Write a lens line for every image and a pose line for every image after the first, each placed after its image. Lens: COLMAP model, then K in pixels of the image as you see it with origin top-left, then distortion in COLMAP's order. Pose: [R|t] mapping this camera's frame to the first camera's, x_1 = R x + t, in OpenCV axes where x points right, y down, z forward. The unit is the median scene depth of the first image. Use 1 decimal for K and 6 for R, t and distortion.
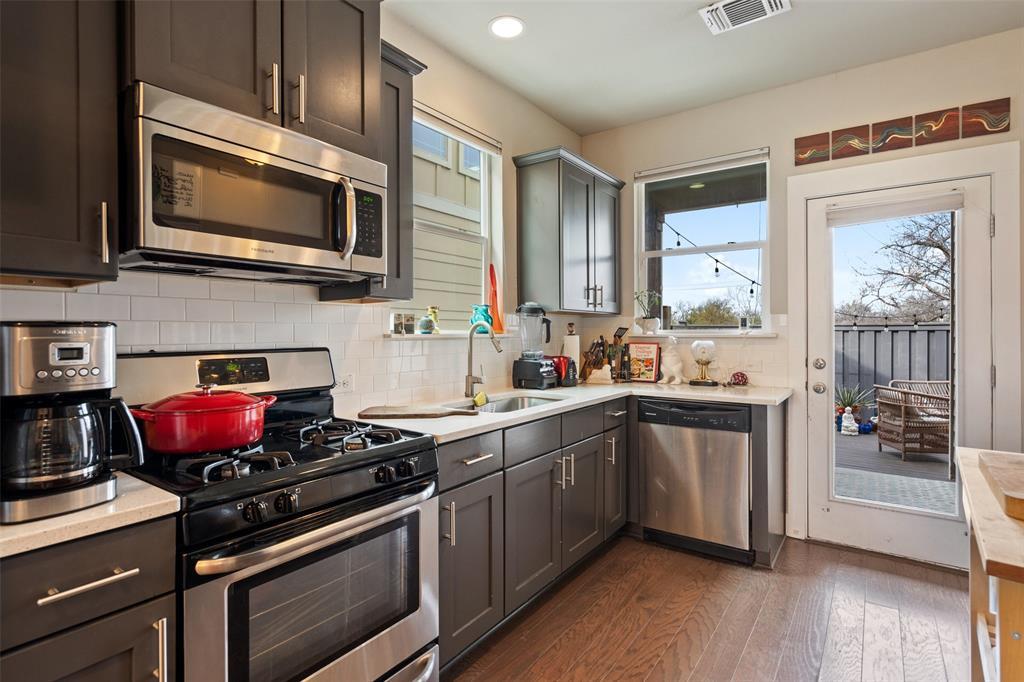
lens RADIAL K [[509.2, 0, 513.3], [0, 509.2, 332.8], [0, 0, 1]] dist [0.000851, 0.000763]
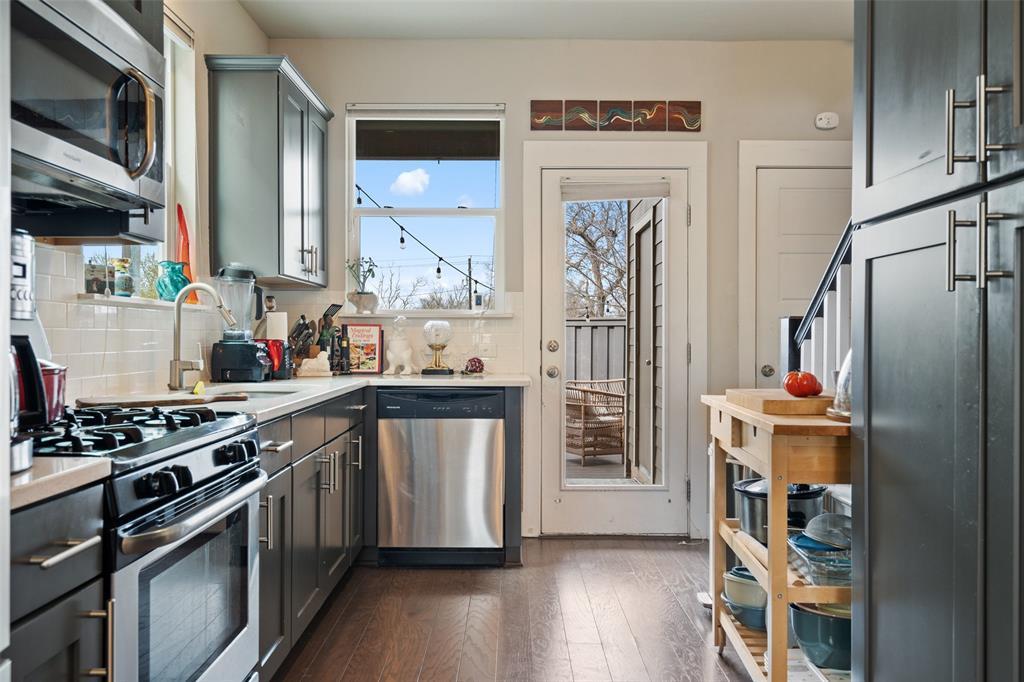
lens RADIAL K [[791.1, 0, 512.0], [0, 791.1, 341.0], [0, 0, 1]] dist [-0.002880, -0.000003]
pose [[0.813337, 0.000204, 0.581793, -0.289392], [-0.002950, 0.999989, 0.003774, 0.043800], [-0.581786, -0.004786, 0.813328, -0.130972]]
